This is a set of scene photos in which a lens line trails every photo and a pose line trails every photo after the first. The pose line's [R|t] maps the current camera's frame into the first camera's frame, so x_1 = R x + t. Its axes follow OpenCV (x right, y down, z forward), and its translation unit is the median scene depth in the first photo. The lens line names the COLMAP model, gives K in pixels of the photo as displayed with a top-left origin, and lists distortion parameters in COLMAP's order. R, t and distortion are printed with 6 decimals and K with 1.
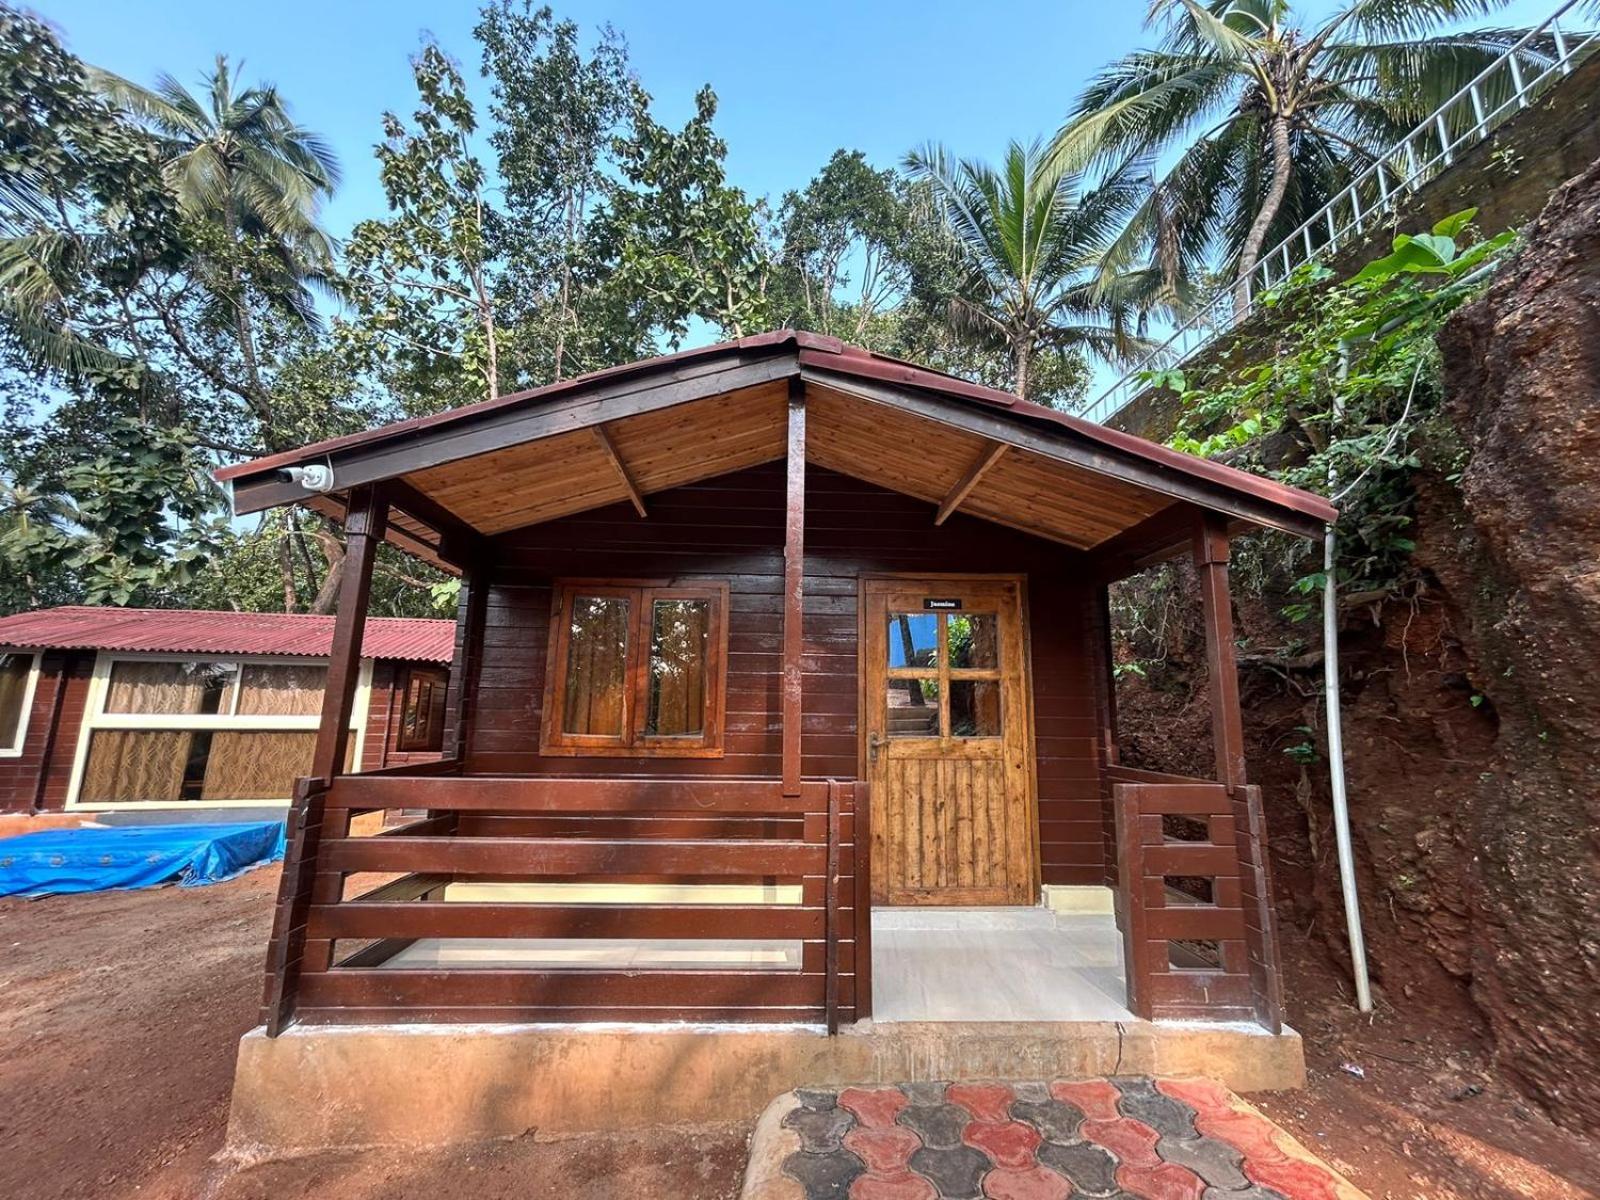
lens RADIAL K [[647.9, 0, 800.0], [0, 647.9, 600.0], [0, 0, 1]] dist [0.000380, 0.000298]
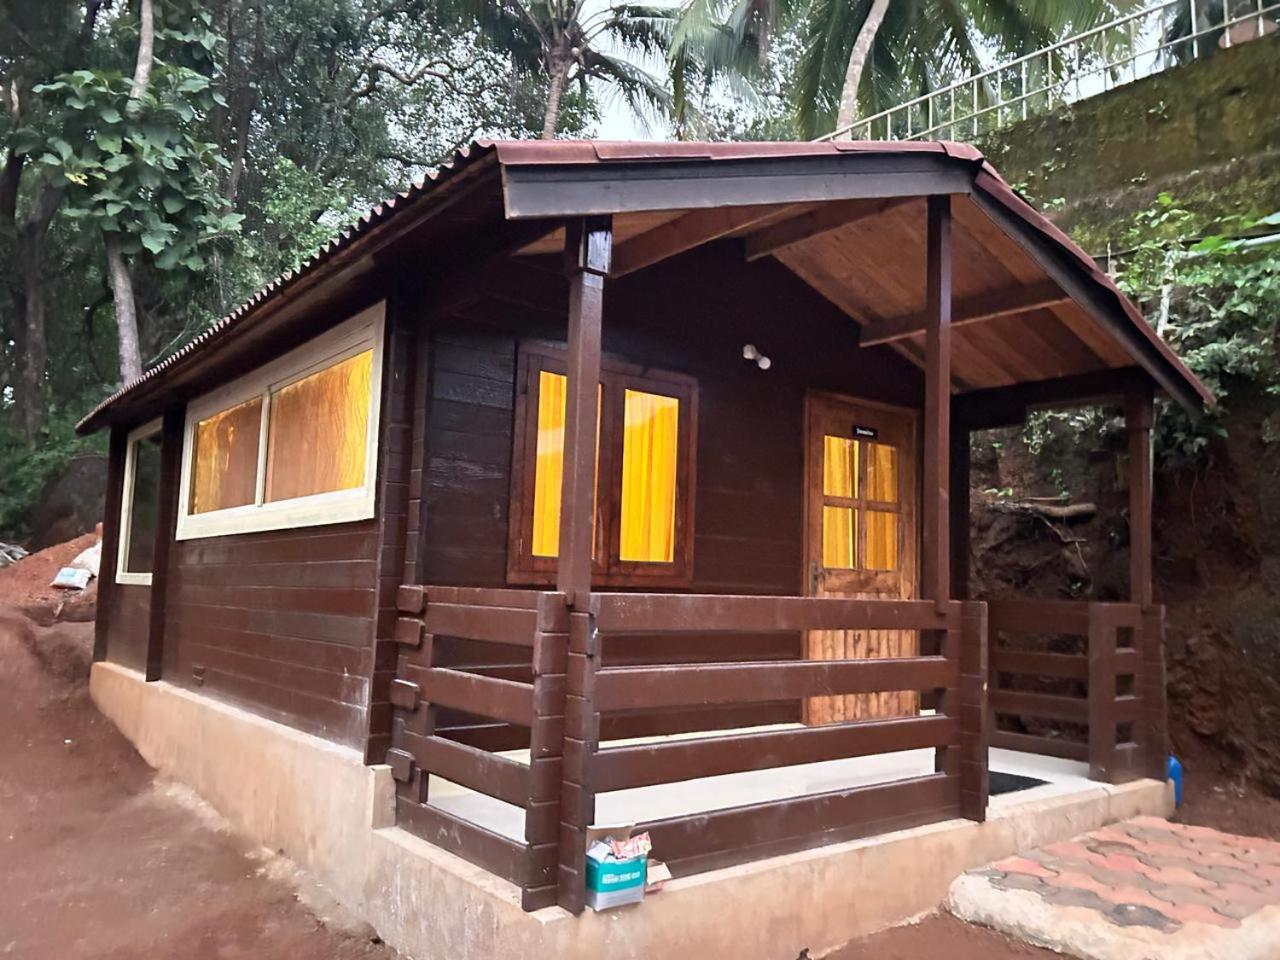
lens RADIAL K [[960.6, 0, 639.0], [0, 960.6, 475.9], [0, 0, 1]] dist [0.064099, -0.069149]
pose [[0.808981, 0.073693, 0.583198, -0.879109], [-0.122954, 0.991379, 0.045284, 0.046989], [-0.574833, -0.108341, 0.811067, 0.026575]]
